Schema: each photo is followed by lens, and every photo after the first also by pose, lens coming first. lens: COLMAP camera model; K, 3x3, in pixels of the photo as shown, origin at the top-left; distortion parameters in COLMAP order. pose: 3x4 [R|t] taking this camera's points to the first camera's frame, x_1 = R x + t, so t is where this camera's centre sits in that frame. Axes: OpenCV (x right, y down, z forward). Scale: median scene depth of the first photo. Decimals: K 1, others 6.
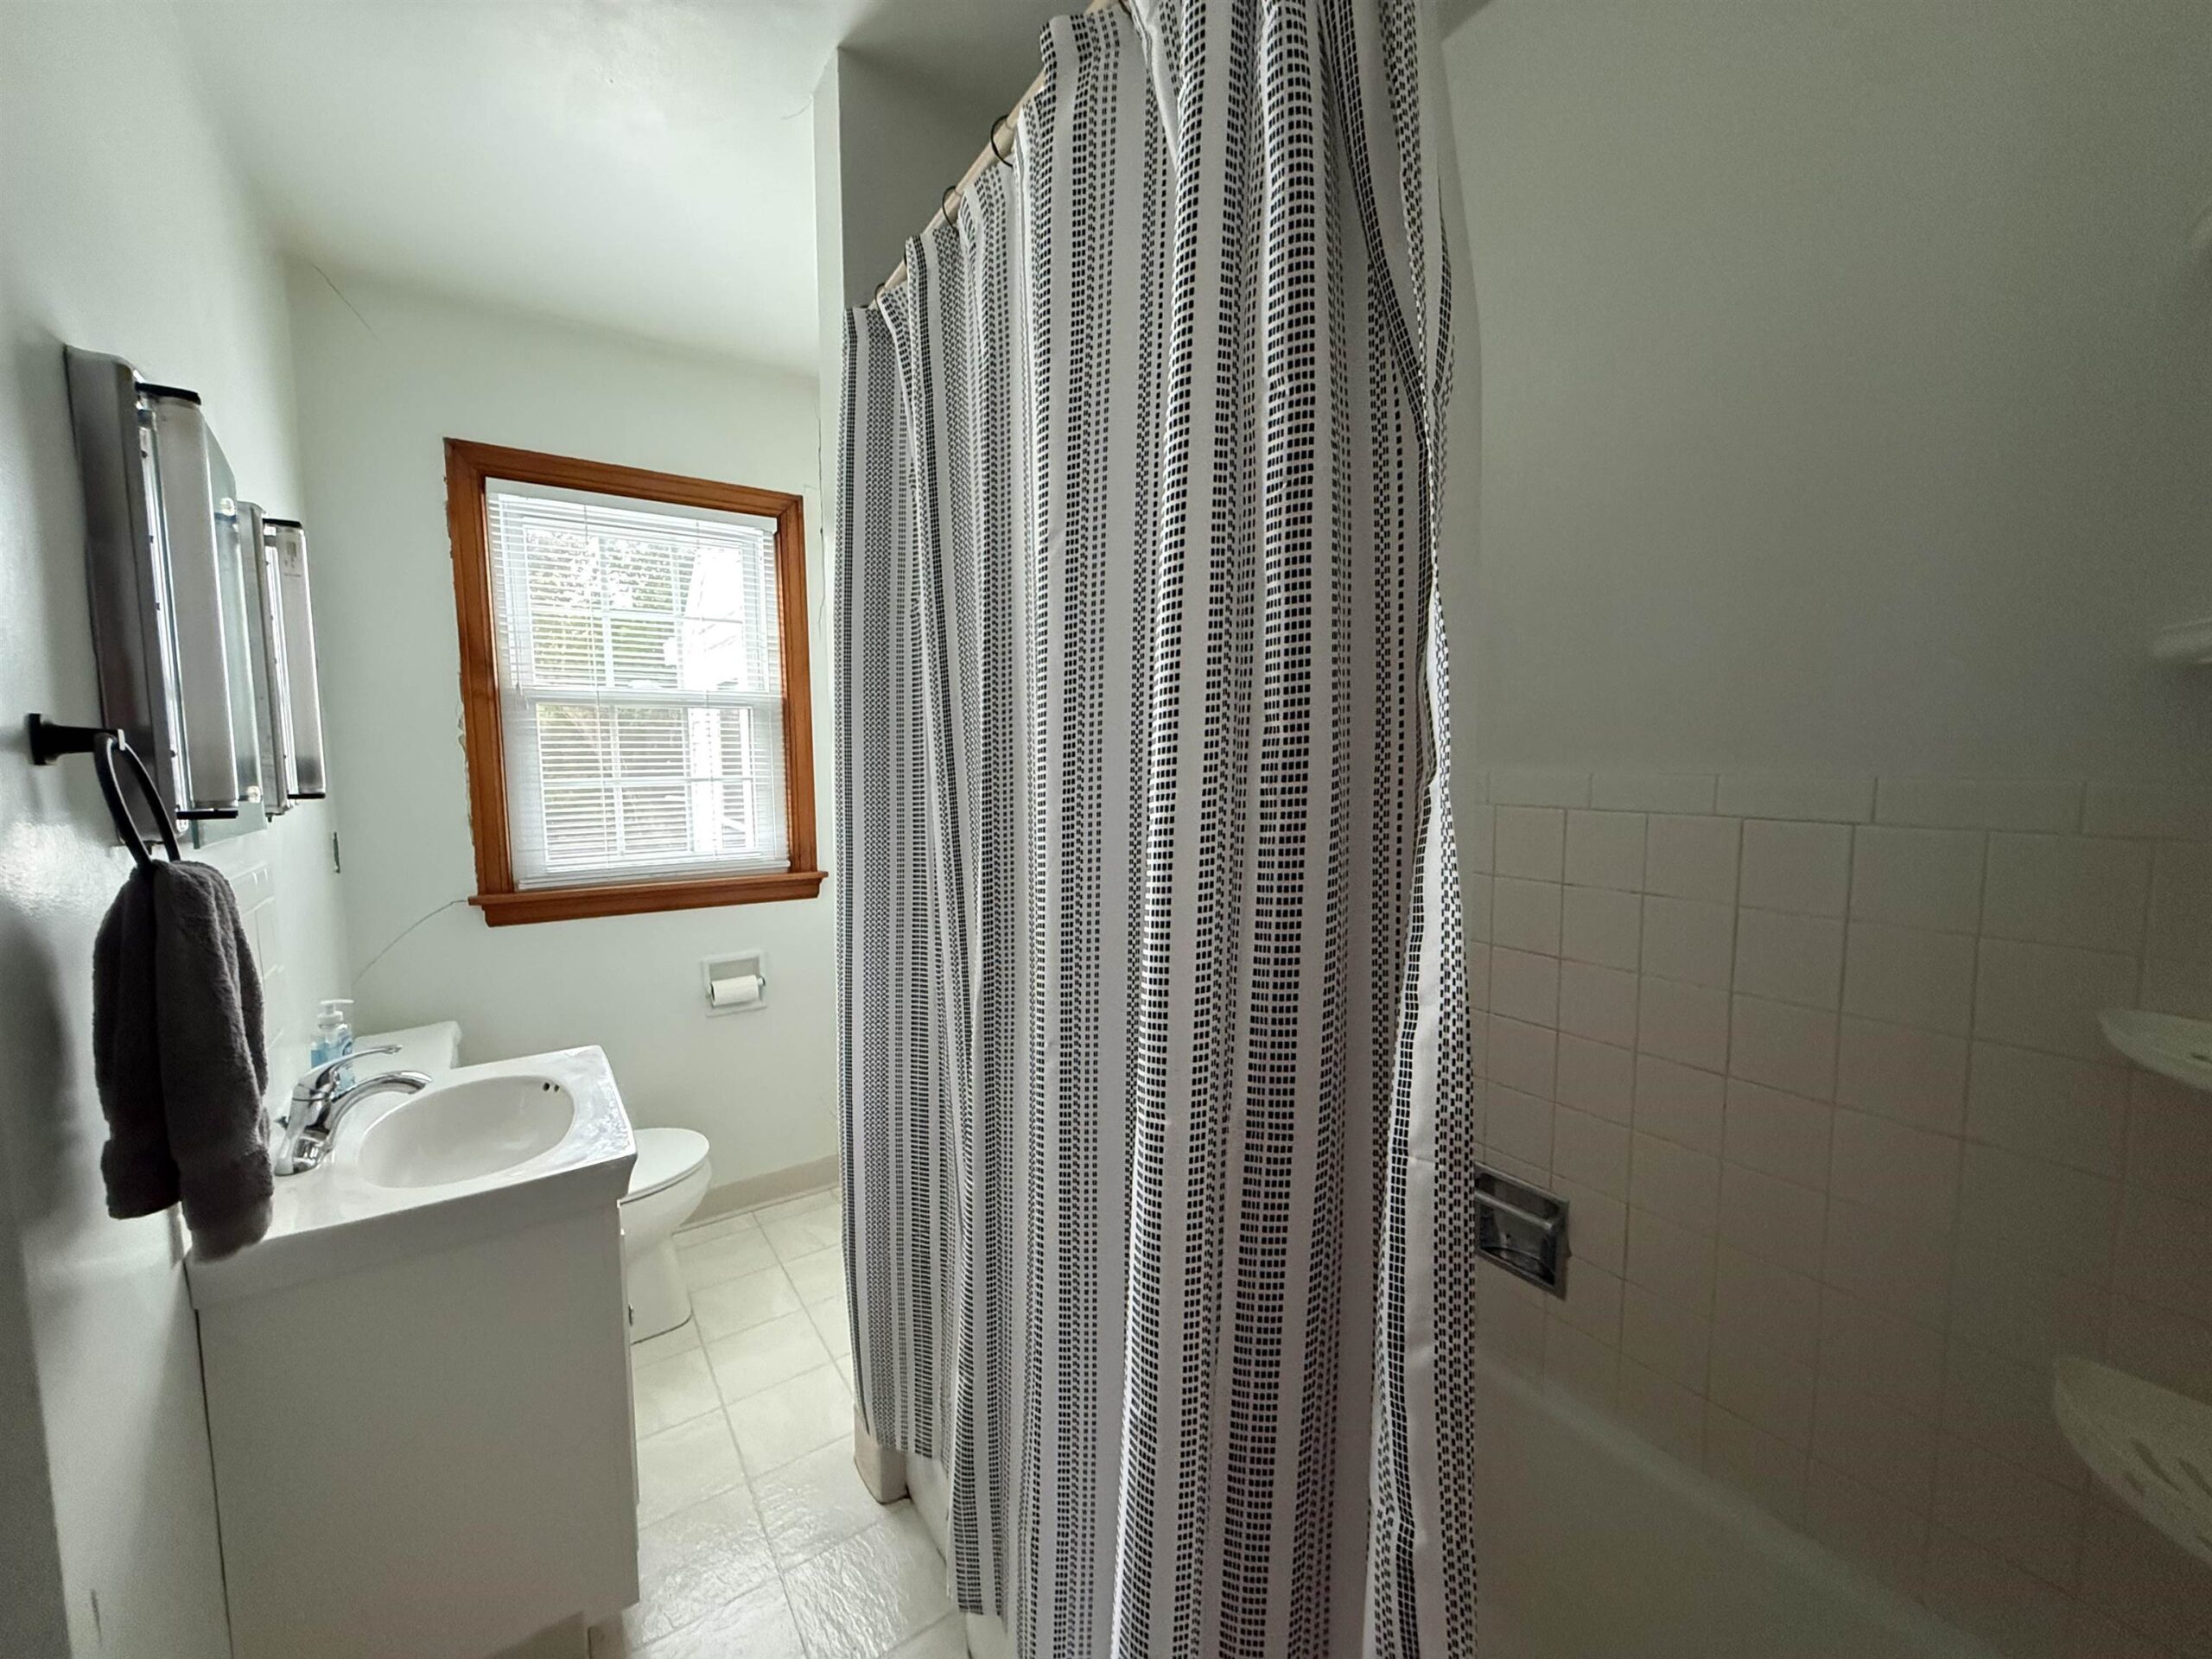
lens RADIAL K [[883.1, 0, 1096.3], [0, 883.1, 824.0], [0, 0, 1]] dist [0.002015, -0.000229]
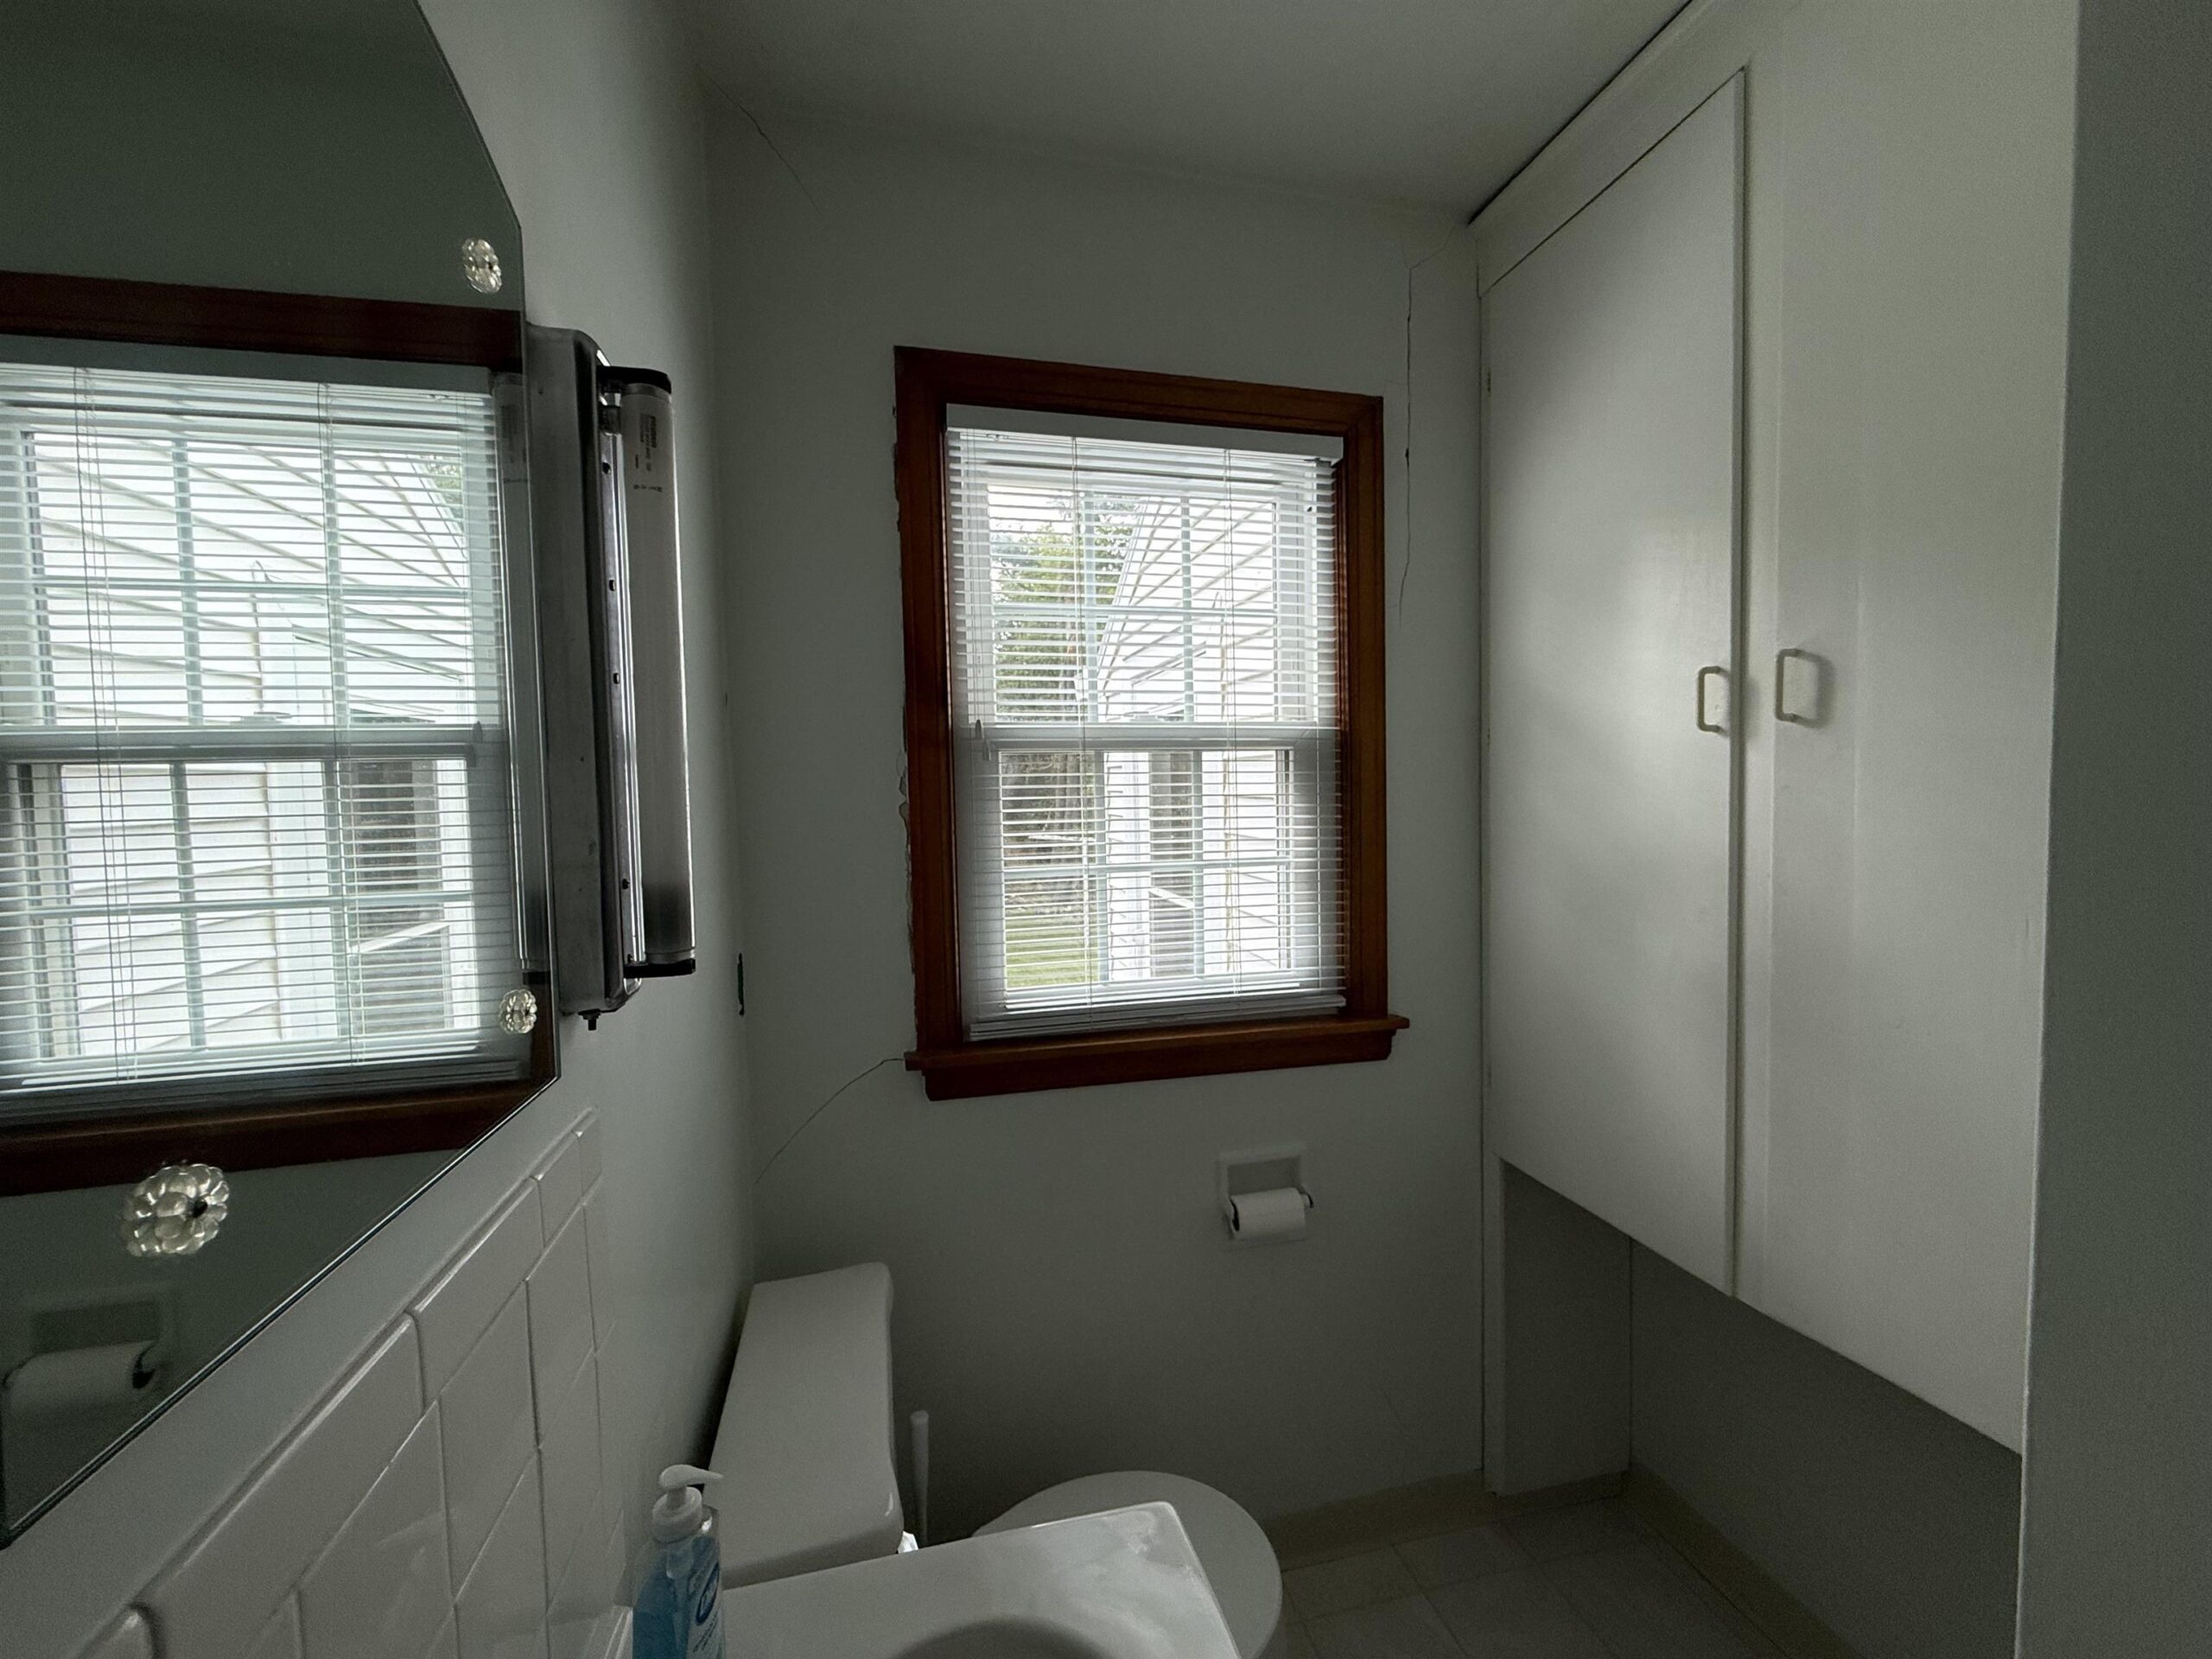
lens RADIAL K [[883.1, 0, 1096.3], [0, 883.1, 824.0], [0, 0, 1]] dist [0.002015, -0.000229]
pose [[0.935938, 0.003520, -0.352149, -0.354063], [-0.016881, 0.999249, -0.034878, -0.064331], [0.351761, 0.038588, 0.935294, 0.441029]]
